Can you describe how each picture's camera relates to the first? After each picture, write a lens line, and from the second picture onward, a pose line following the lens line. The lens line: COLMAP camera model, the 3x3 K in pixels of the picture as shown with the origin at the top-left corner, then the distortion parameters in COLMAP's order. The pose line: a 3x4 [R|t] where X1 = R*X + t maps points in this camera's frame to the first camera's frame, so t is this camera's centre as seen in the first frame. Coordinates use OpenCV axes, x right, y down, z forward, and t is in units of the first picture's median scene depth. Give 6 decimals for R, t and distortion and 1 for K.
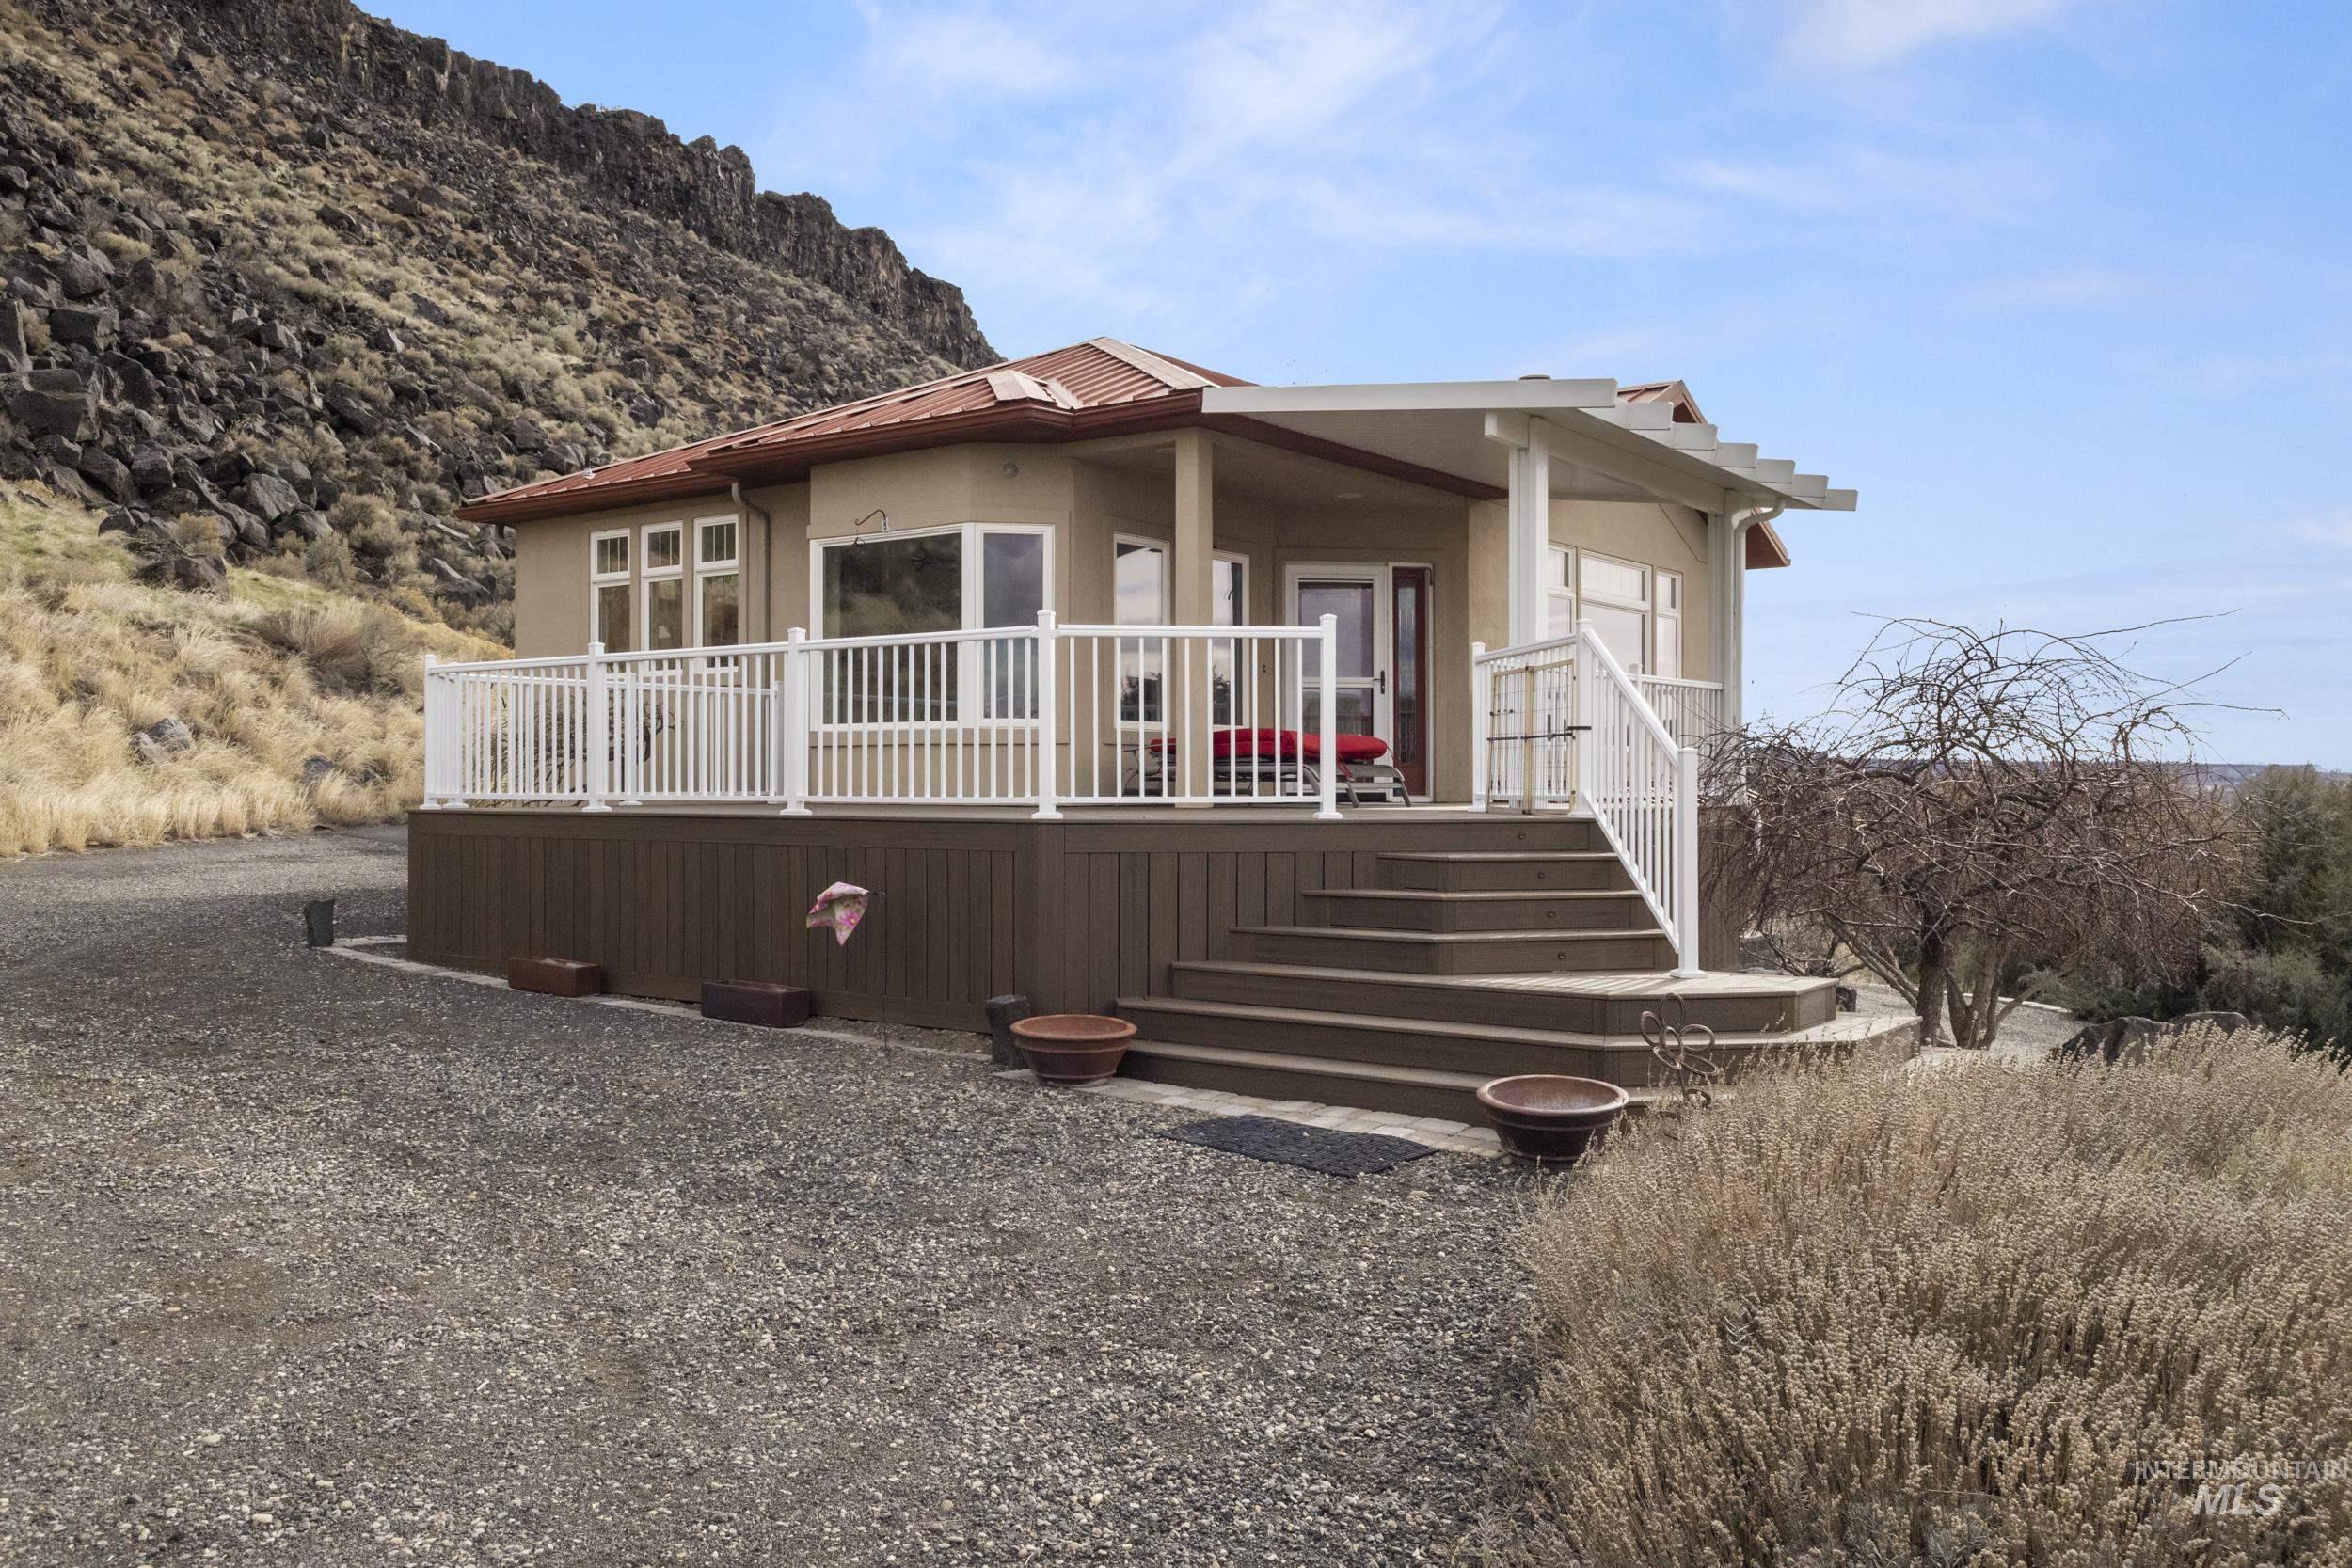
lens RADIAL K [[1839.6, 0, 1182.1], [0, 1839.6, 784.2], [0, 0, 1]] dist [-0.008742, 0.005726]
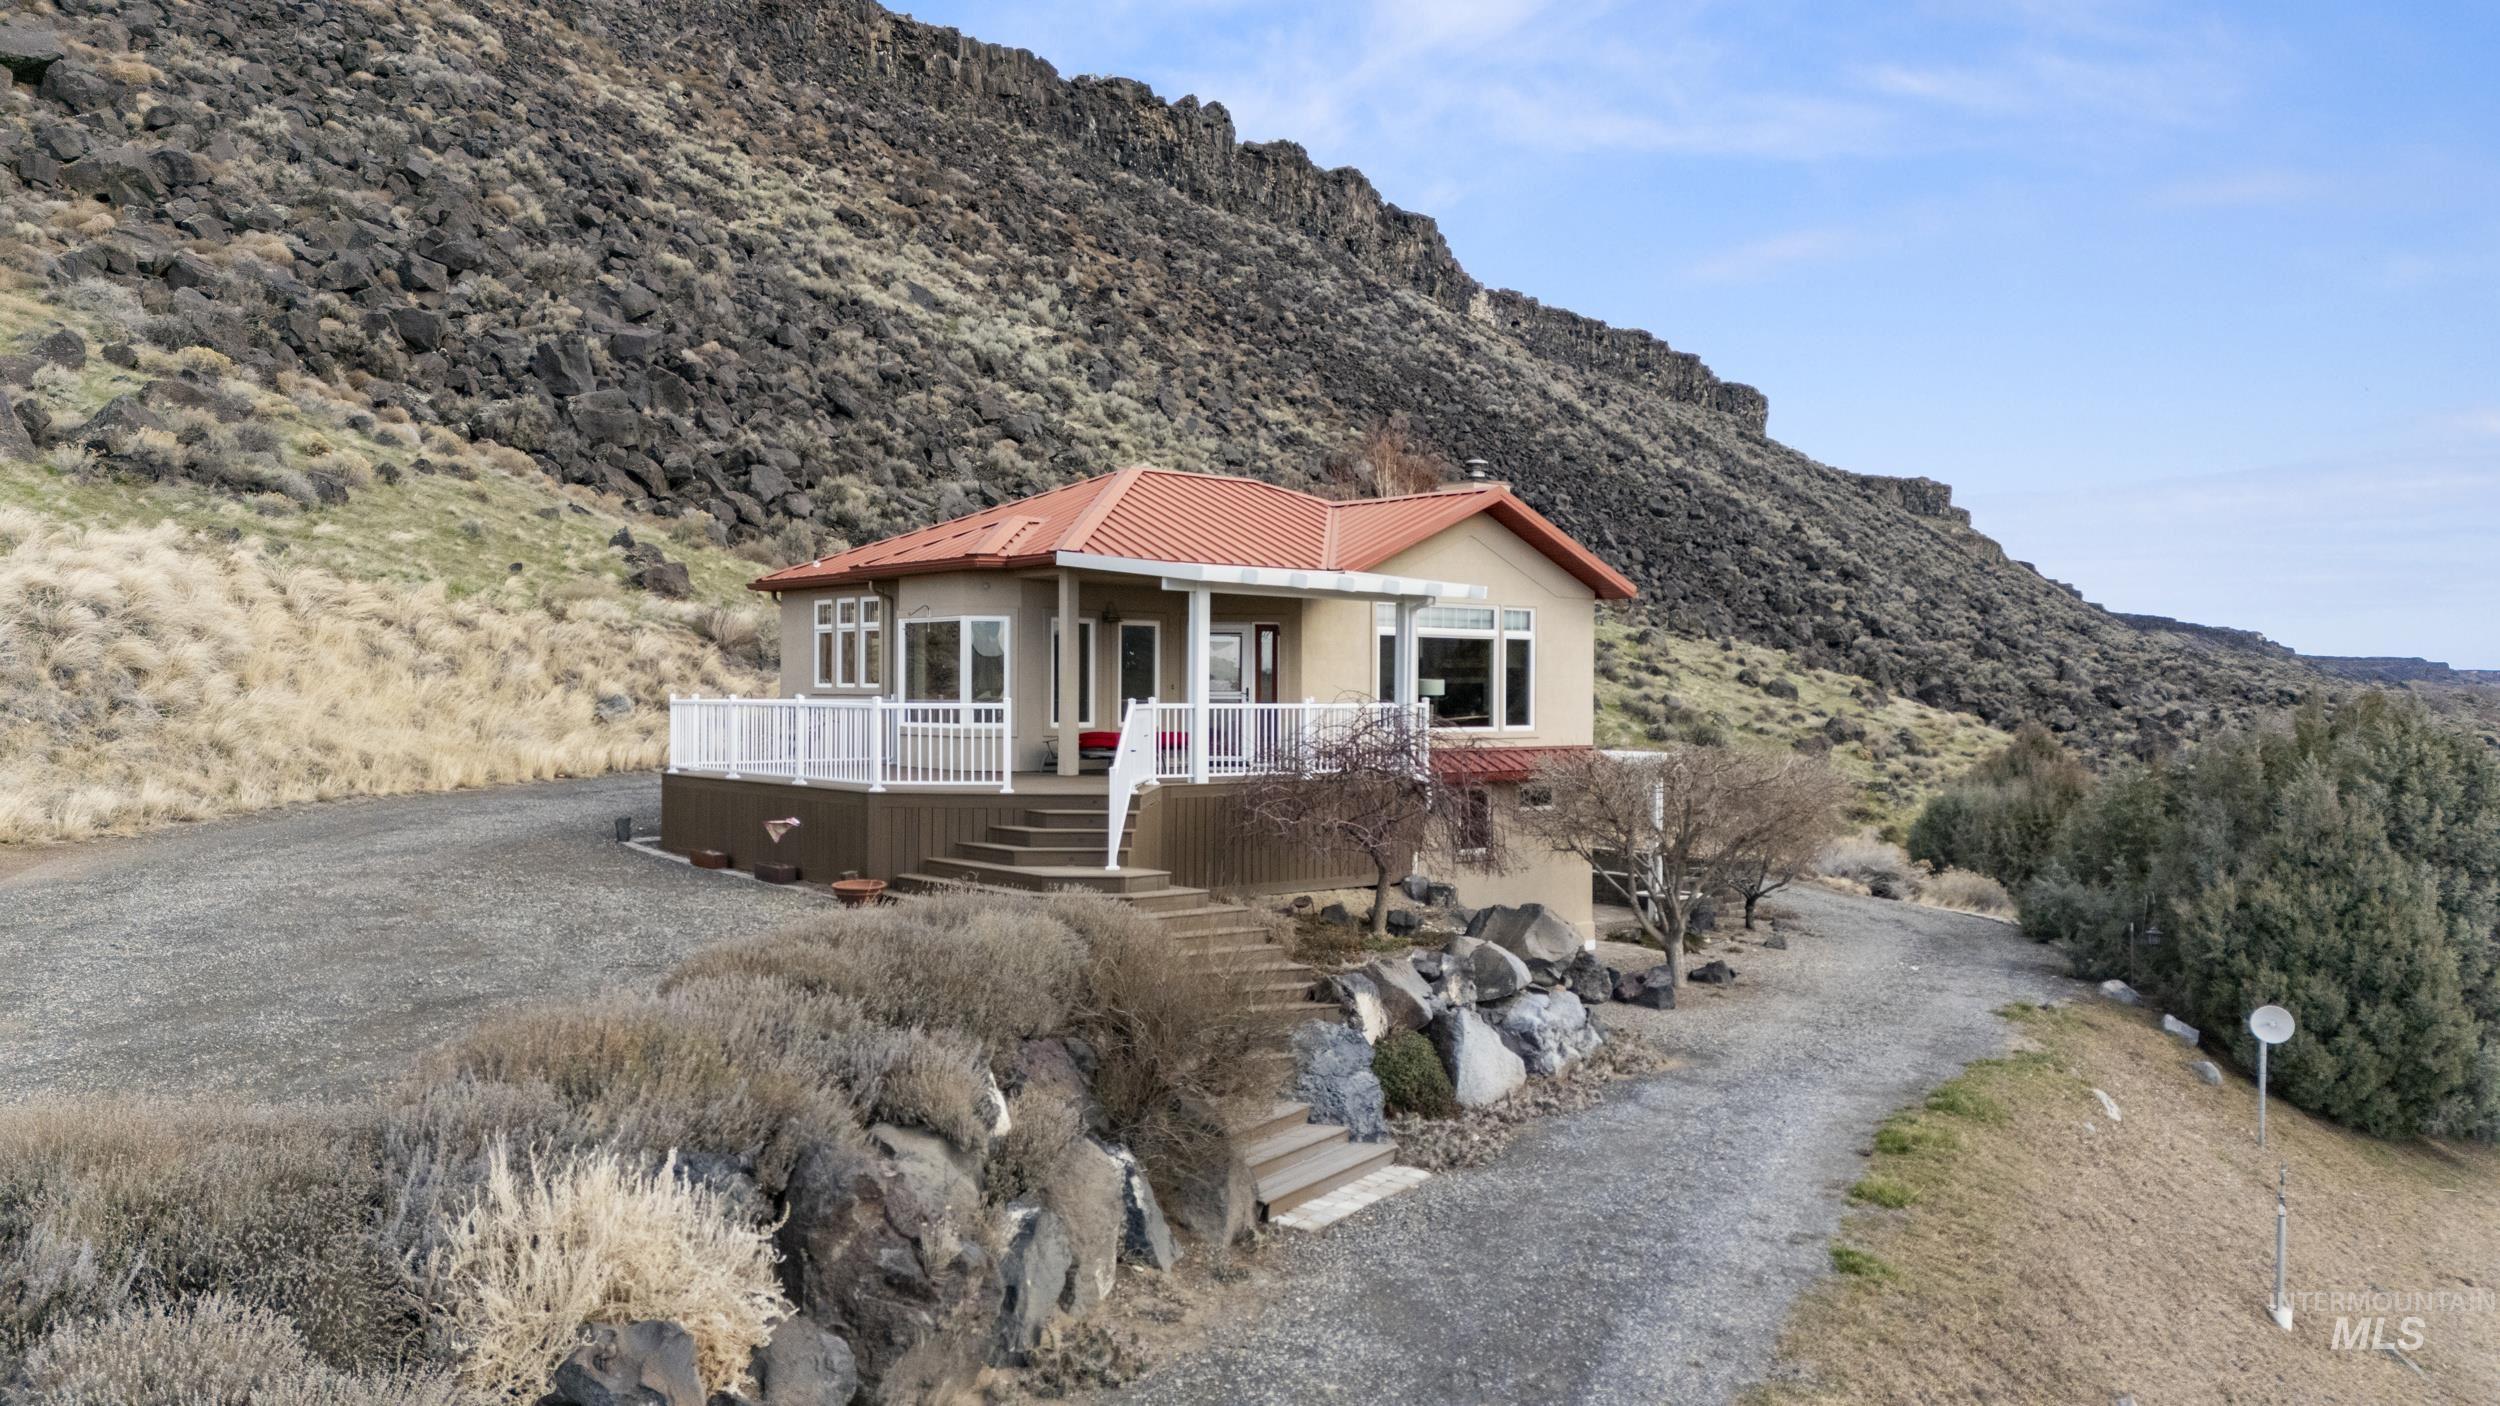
lens RADIAL K [[1802.9, 0, 1236.9], [0, 1802.9, 696.2], [0, 0, 1]] dist [0.094792, -0.085063]
pose [[0.970884, 0.004331, -0.239512, 0.056683], [-0.004029, 0.999990, 0.001749, -0.006564], [0.239517, -0.000733, 0.970892, -0.065616]]
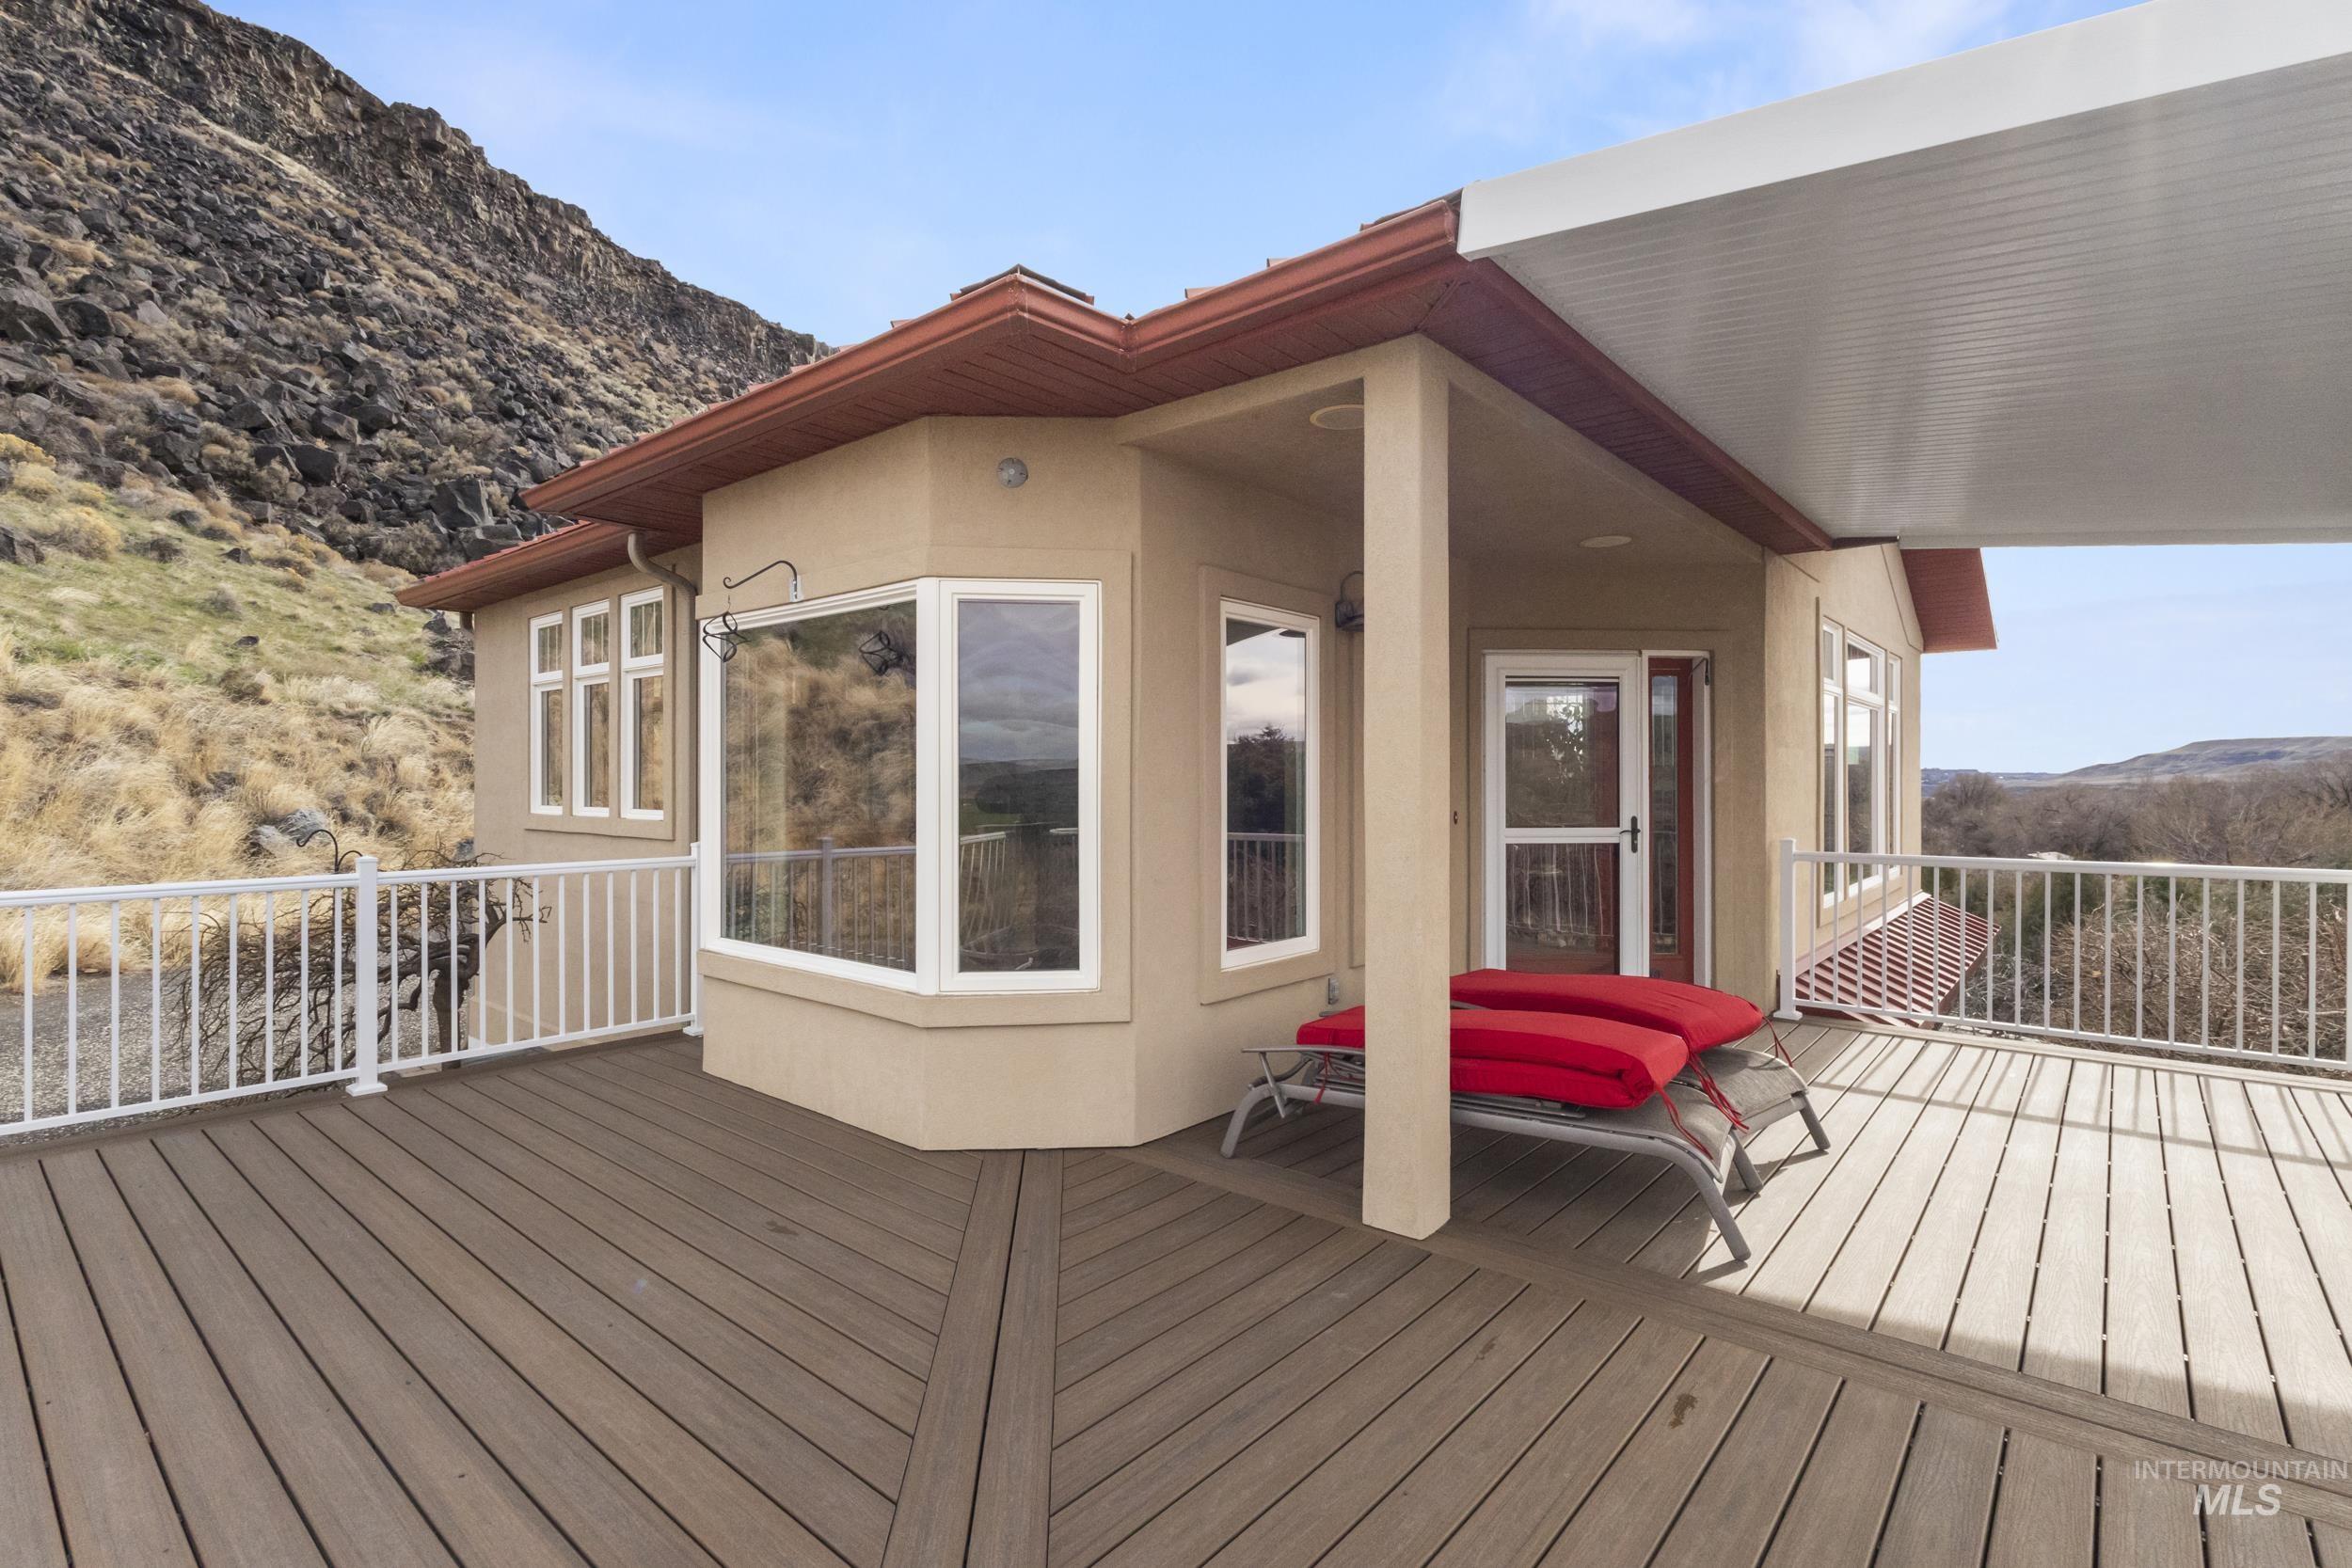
lens RADIAL K [[1097.3, 0, 1183.4], [0, 1097.3, 789.4], [0, 0, 1]] dist [0.001615, -0.001951]
pose [[0.997615, 0.000595, -0.069022, -0.002674], [-0.000123, 0.999977, 0.006843, -0.008648], [0.069024, -0.006818, 0.997592, 0.070255]]
